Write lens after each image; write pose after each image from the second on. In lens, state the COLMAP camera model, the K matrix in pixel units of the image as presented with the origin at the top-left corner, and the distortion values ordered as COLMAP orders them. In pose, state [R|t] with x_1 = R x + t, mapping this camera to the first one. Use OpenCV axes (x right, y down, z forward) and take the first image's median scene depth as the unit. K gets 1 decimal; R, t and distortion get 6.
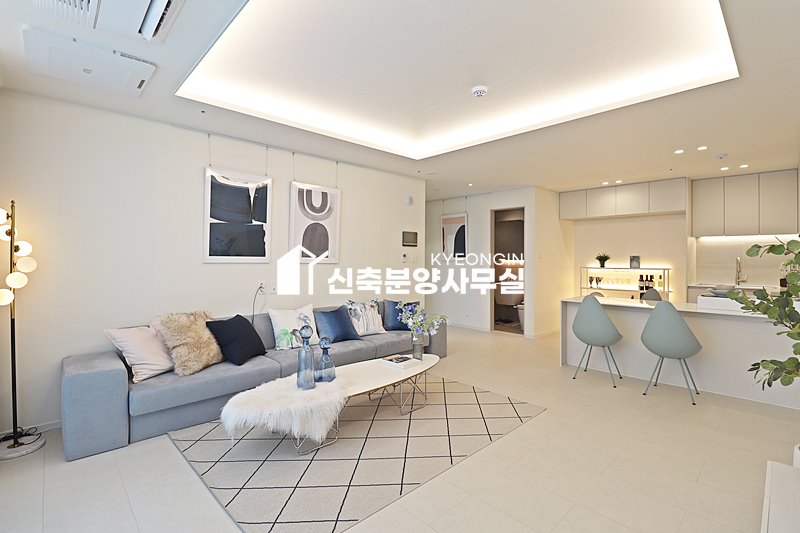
lens RADIAL K [[369.4, 0, 403.5], [0, 369.4, 259.3], [0, 0, 1]] dist [-0.007845, -0.008929]
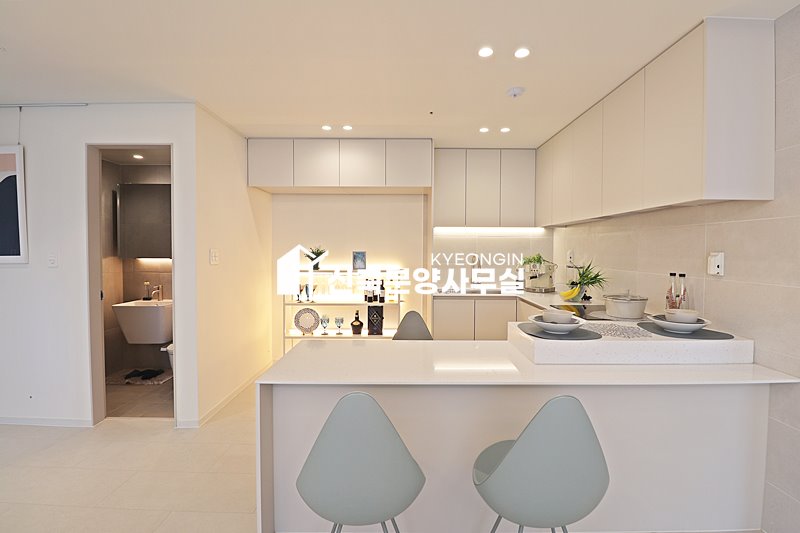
lens RADIAL K [[369.4, 0, 403.4], [0, 369.4, 260.2], [0, 0, 1]] dist [-0.007845, -0.008929]
pose [[0.694164, -0.019973, 0.719539, 0.194746], [-0.000055, 0.999613, 0.027800, -0.012701], [-0.719817, -0.019338, 0.693895, 0.468935]]
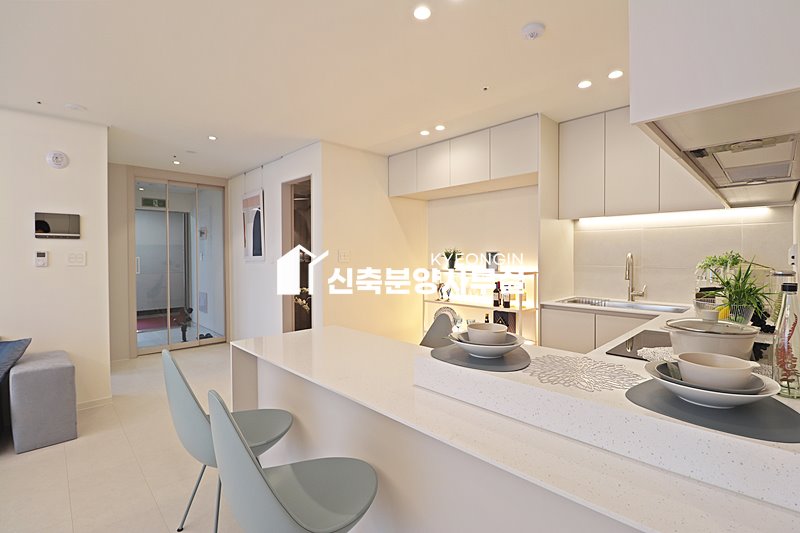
lens RADIAL K [[369.4, 0, 401.9], [0, 369.4, 261.6], [0, 0, 1]] dist [-0.007845, -0.008929]
pose [[0.999949, -0.006876, 0.007345, 0.469426], [0.006752, 0.999837, 0.016749, -0.004182], [-0.007459, -0.016699, 0.999833, 0.361002]]
